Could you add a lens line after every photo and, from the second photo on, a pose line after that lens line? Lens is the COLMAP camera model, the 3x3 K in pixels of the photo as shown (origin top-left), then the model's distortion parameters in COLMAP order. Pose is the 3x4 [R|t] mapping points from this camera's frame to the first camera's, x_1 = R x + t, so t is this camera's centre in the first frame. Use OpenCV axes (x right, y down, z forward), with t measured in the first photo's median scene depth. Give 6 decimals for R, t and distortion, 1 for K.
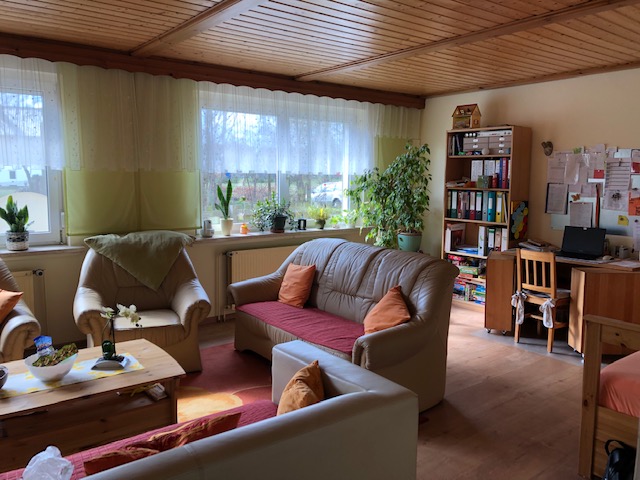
lens RADIAL K [[520.0, 0, 322.1], [0, 520.0, 230.3], [0, 0, 1]] dist [0.007600, 0.010055]
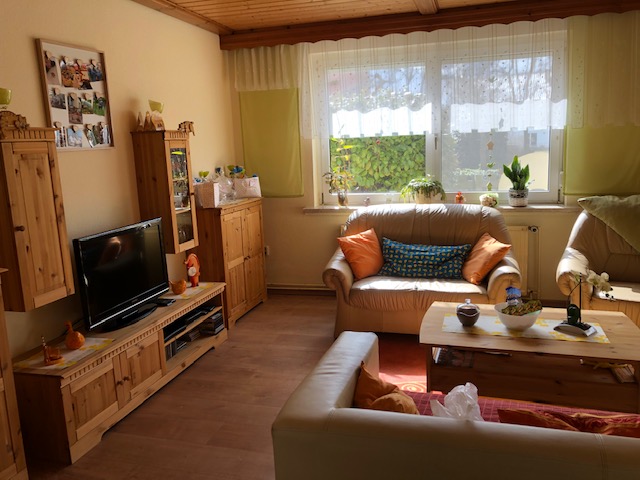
lens RADIAL K [[520.0, 0, 322.1], [0, 520.0, 230.3], [0, 0, 1]] dist [0.007600, 0.010055]
pose [[0.571571, 0.100457, -0.814380, 0.093837], [-0.036387, 0.994604, 0.097150, -0.003510], [0.819745, -0.025895, 0.572142, 0.063117]]
